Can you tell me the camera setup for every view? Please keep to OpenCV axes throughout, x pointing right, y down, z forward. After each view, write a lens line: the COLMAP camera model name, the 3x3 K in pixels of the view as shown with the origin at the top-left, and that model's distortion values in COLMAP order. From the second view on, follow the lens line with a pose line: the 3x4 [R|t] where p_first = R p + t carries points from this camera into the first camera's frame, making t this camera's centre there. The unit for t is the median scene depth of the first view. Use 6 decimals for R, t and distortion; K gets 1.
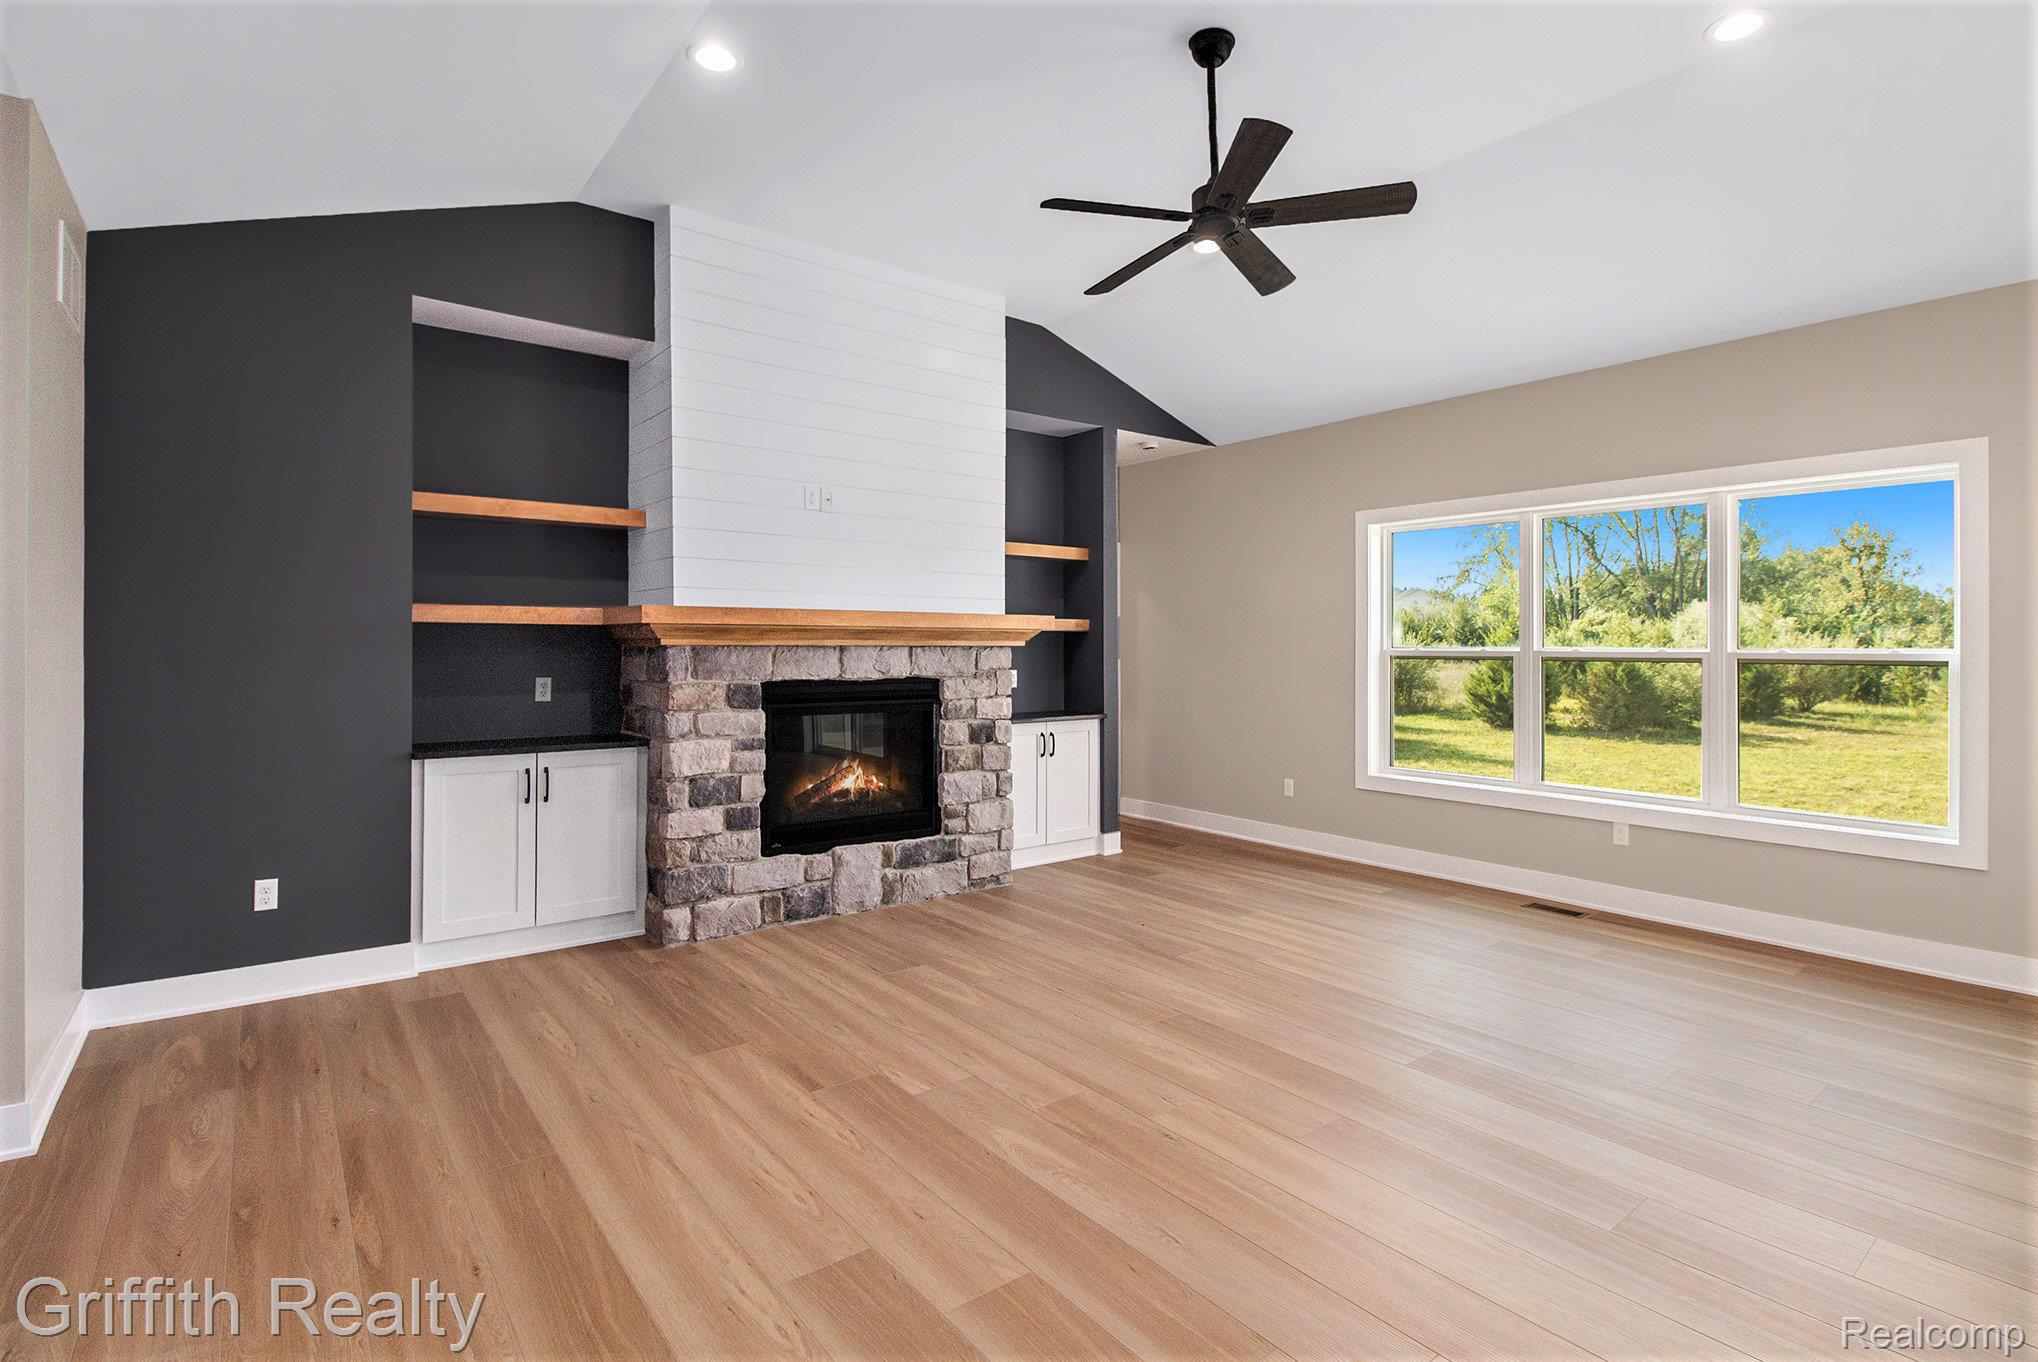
lens RADIAL K [[975.6, 0, 1007.5], [0, 975.6, 656.4], [0, 0, 1]] dist [-0.000548, 0.000015]
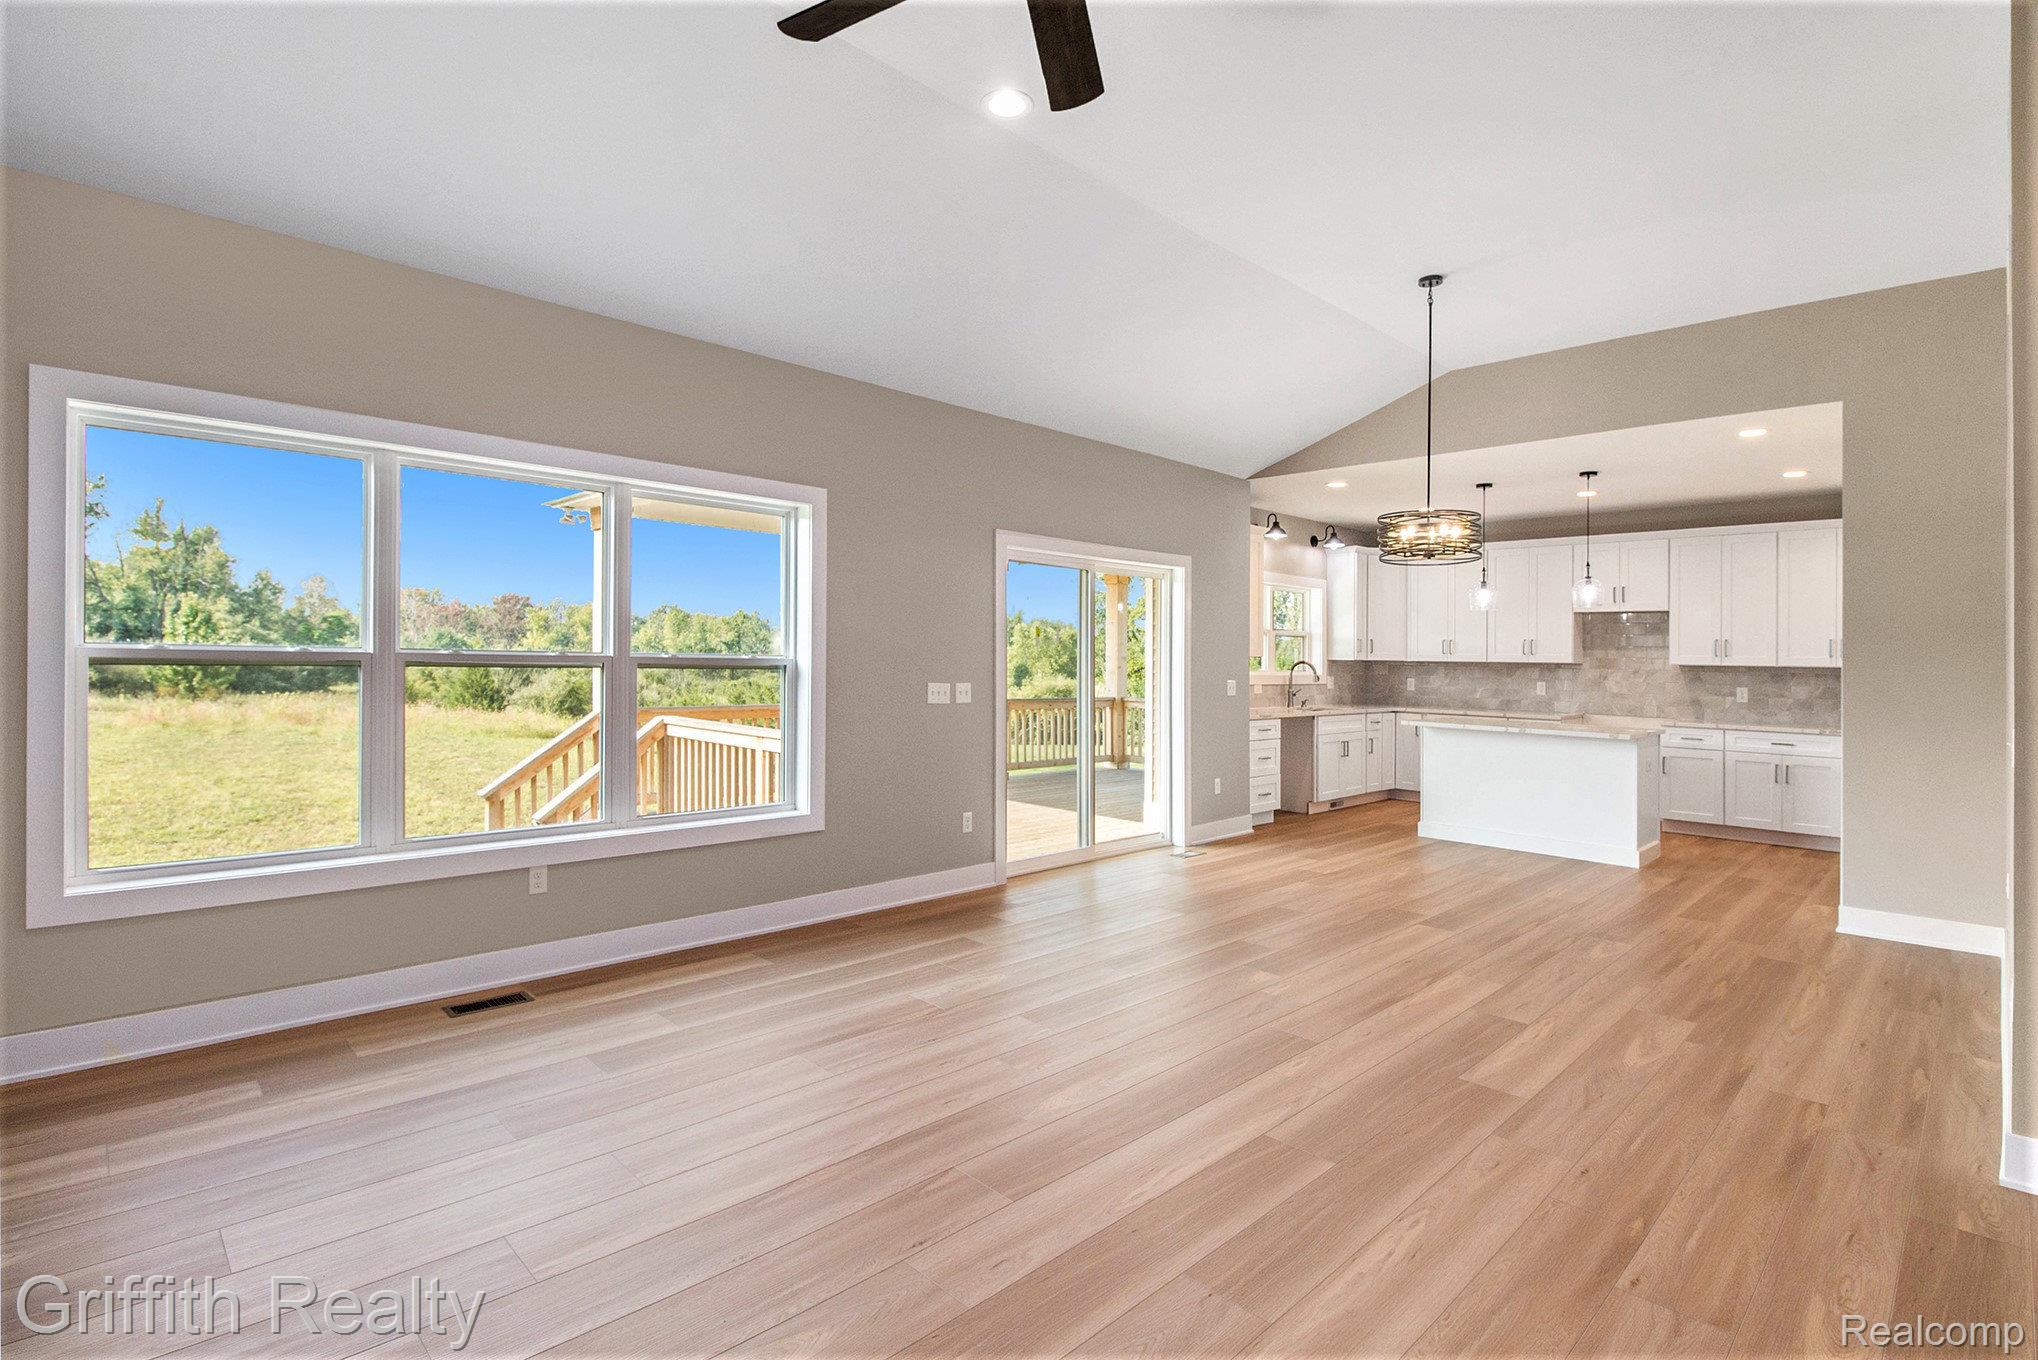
lens RADIAL K [[975.6, 0, 1007.5], [0, 975.6, 655.4], [0, 0, 1]] dist [-0.000548, 0.000015]
pose [[-0.118786, 0.003231, 0.992915, -0.229384], [-0.007063, 0.999967, -0.004099, -0.005792], [-0.992895, -0.007500, -0.118759, 0.704675]]
